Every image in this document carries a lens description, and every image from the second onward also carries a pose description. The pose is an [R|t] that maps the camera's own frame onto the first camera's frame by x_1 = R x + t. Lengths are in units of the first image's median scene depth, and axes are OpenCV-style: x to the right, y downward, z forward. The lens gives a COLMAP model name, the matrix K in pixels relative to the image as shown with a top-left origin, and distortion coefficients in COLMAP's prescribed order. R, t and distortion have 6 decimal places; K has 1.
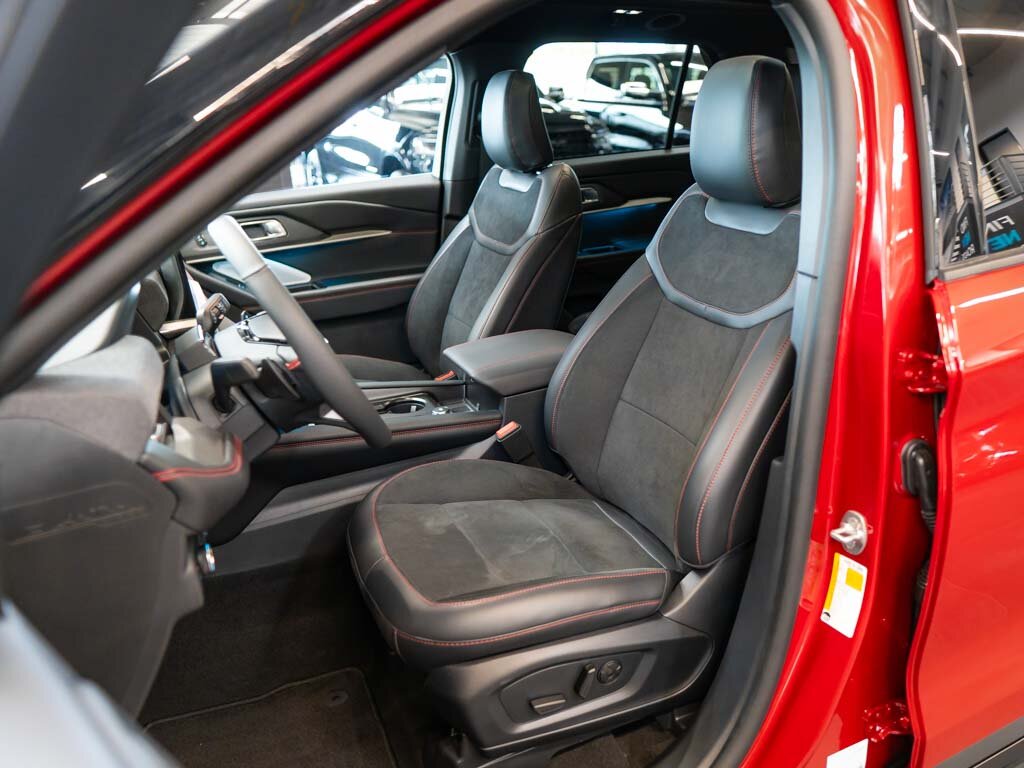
lens RADIAL K [[705.6, 0, 463.9], [0, 705.6, 381.7], [0, 0, 1]] dist [0.000516, -0.000936]
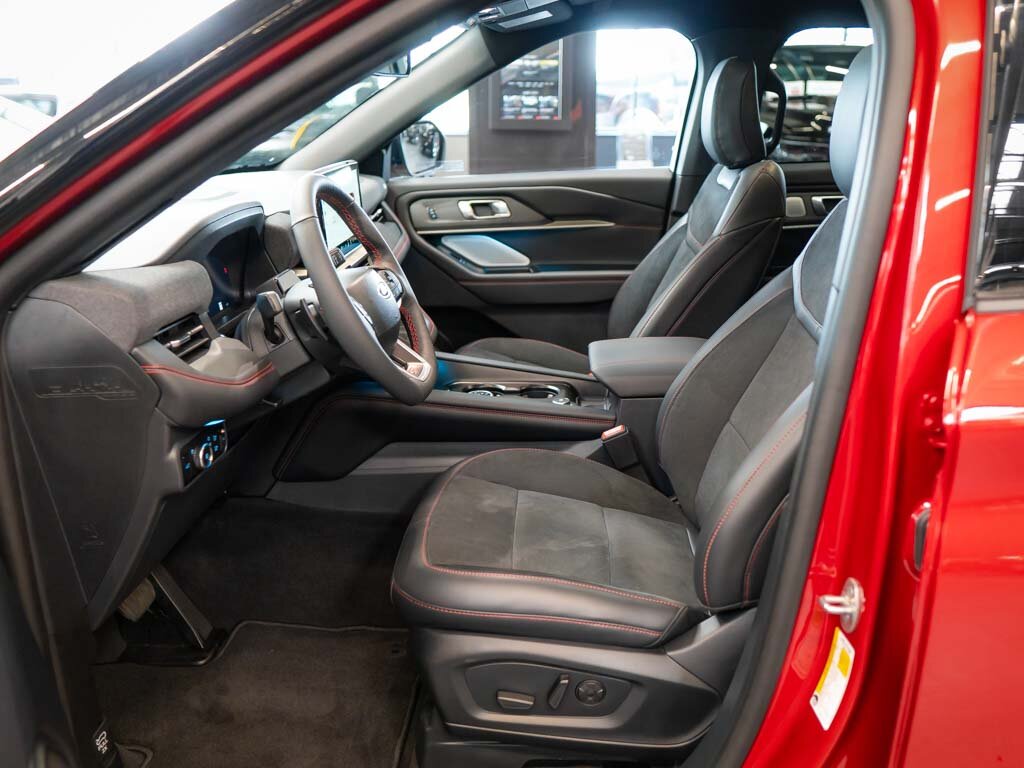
lens RADIAL K [[743.5, 0, 471.1], [0, 743.5, 362.9], [0, 0, 1]] dist [-0.000090, -0.002527]
pose [[0.909193, 0.169487, -0.380317, 0.257170], [-0.181205, 0.983432, 0.005072, 0.007072], [0.374876, 0.064304, 0.924842, 0.008599]]
